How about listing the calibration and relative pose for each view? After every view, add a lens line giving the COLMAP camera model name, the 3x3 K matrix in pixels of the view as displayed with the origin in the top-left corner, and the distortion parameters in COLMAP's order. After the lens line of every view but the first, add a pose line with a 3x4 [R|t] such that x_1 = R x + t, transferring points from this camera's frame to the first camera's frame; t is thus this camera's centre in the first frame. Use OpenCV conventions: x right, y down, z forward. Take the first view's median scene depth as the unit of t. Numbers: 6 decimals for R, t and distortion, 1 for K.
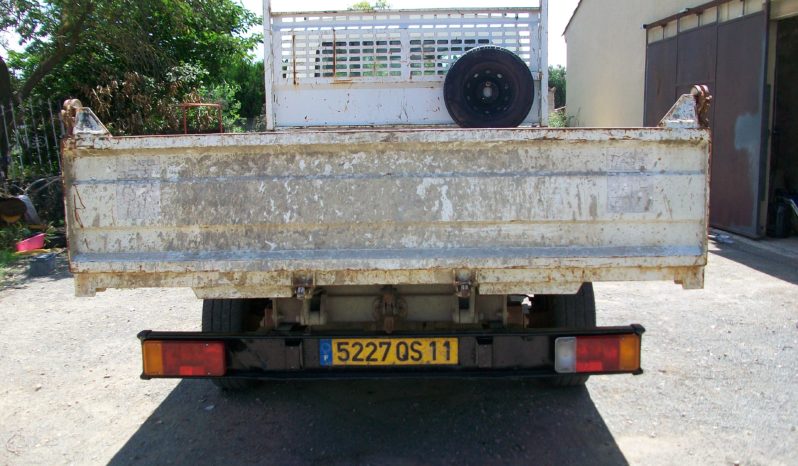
lens RADIAL K [[777.6, 0, 400.1], [0, 777.6, 250.8], [0, 0, 1]] dist [-0.130350, 0.010477]
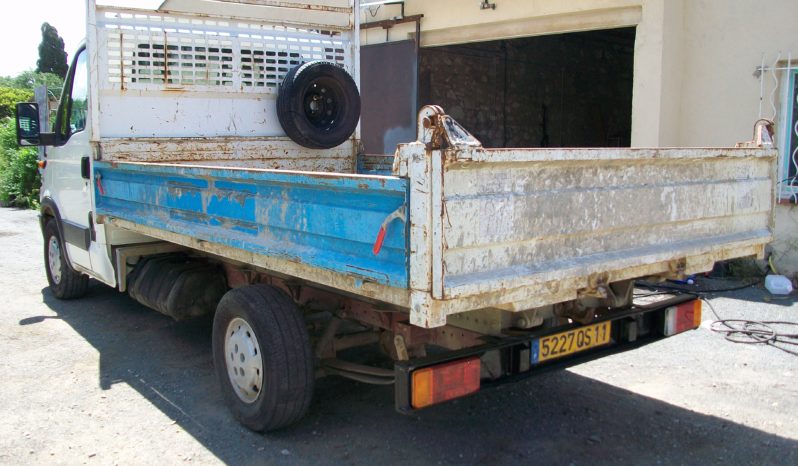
lens RADIAL K [[777.6, 0, 400.1], [0, 777.6, 250.8], [0, 0, 1]] dist [-0.130350, 0.010477]
pose [[0.765723, -0.077653, 0.638466, -1.041807], [0.086727, 0.996085, 0.017136, -0.048469], [-0.637297, 0.042251, 0.769459, 0.326866]]
